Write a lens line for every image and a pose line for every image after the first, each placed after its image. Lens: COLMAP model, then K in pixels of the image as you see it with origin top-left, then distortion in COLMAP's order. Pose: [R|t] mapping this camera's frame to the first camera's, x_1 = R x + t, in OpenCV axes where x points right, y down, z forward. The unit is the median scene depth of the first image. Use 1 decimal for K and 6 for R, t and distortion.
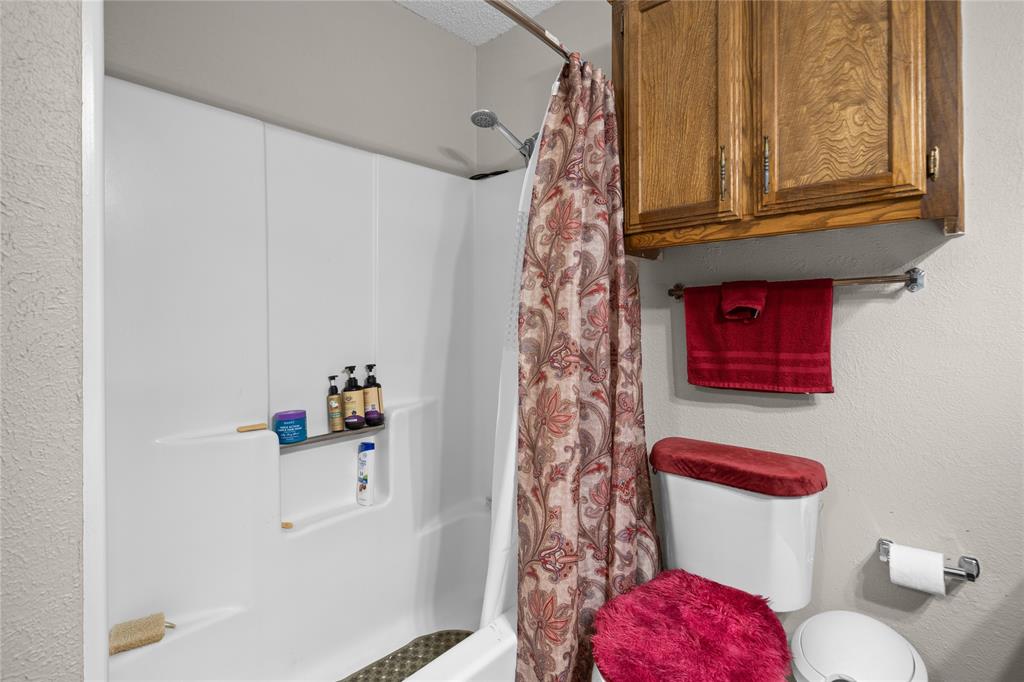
lens RADIAL K [[493.9, 0, 509.7], [0, 493.9, 320.1], [0, 0, 1]] dist [-0.001424, 0.001436]
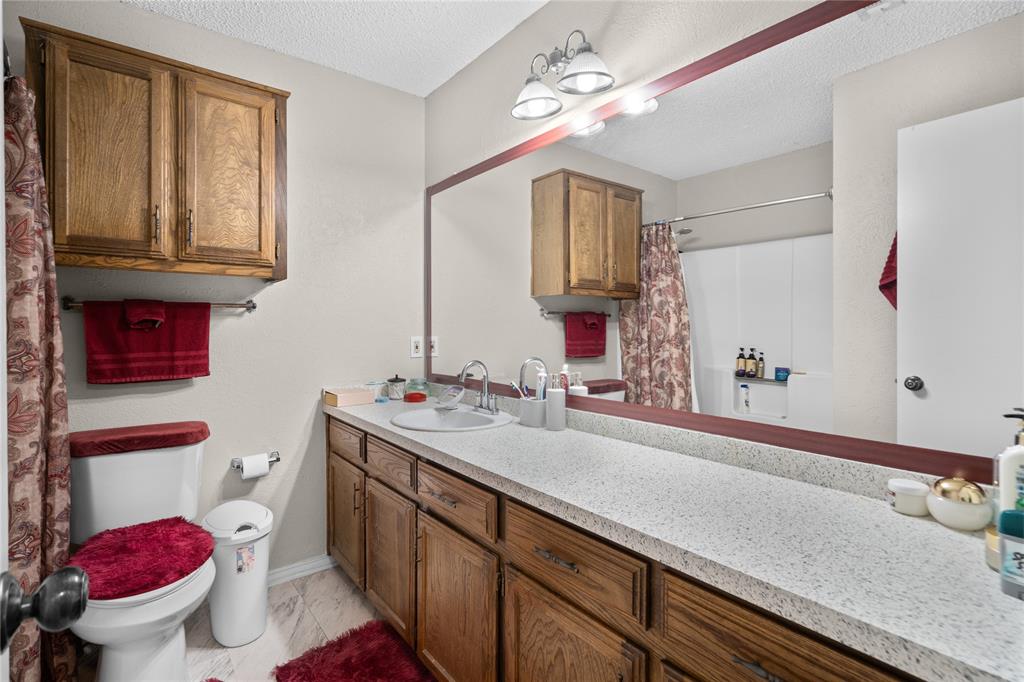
lens RADIAL K [[493.9, 0, 509.7], [0, 493.9, 320.1], [0, 0, 1]] dist [-0.001424, 0.001436]
pose [[0.190921, 0.021209, 0.981376, -0.727450], [-0.000992, 0.999770, -0.021413, 0.004237], [-0.981605, 0.003114, 0.190898, -0.246722]]
